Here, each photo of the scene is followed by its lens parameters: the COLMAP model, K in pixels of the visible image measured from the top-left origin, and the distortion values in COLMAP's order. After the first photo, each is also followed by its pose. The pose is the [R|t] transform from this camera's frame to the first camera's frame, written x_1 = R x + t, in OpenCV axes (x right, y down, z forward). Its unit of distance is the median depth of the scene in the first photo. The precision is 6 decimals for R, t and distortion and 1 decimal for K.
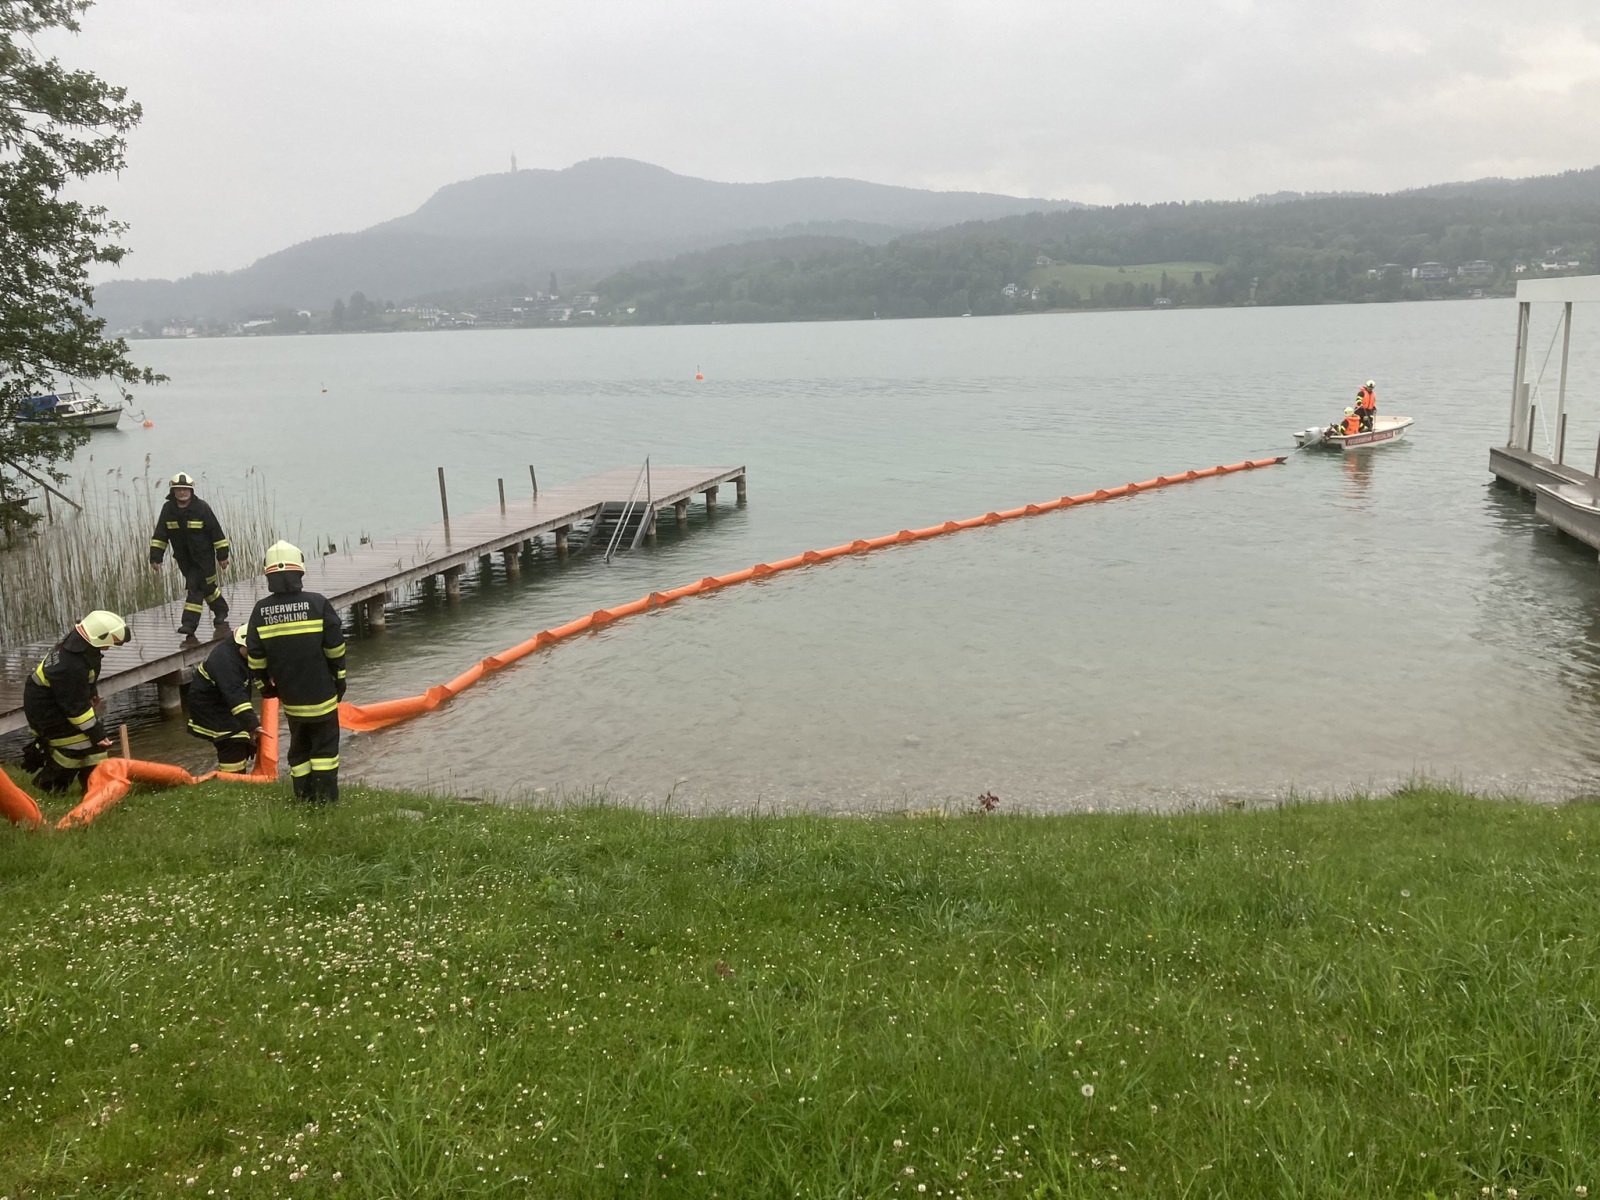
lens RADIAL K [[1303.1, 0, 800.0], [0, 1303.1, 600.0], [0, 0, 1]] dist [0.002167, -0.003439]
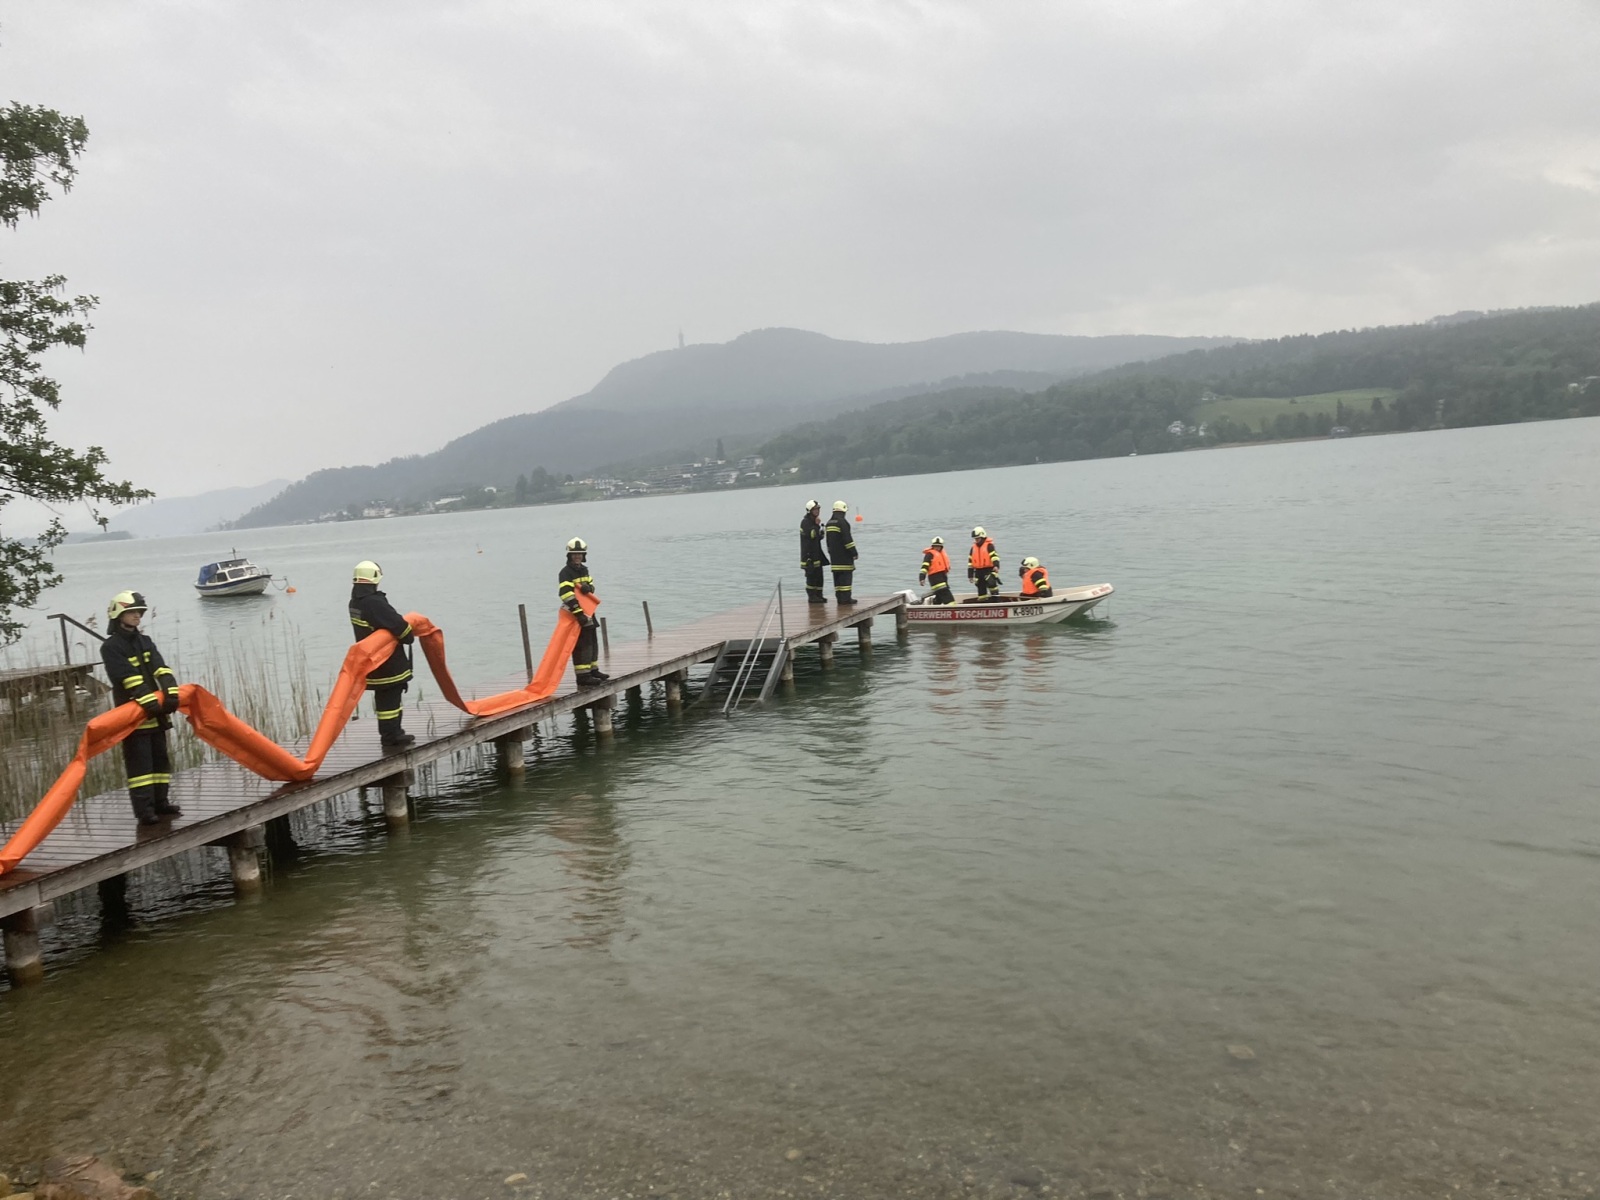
lens RADIAL K [[1299.0, 0, 800.0], [0, 1299.0, 600.0], [0, 0, 1]] dist [0.024075, 0.004662]
pose [[0.991284, -0.038270, -0.126060, -0.008598], [0.023380, 0.992793, -0.117543, -0.008110], [0.129650, 0.113571, 0.985034, 0.293317]]
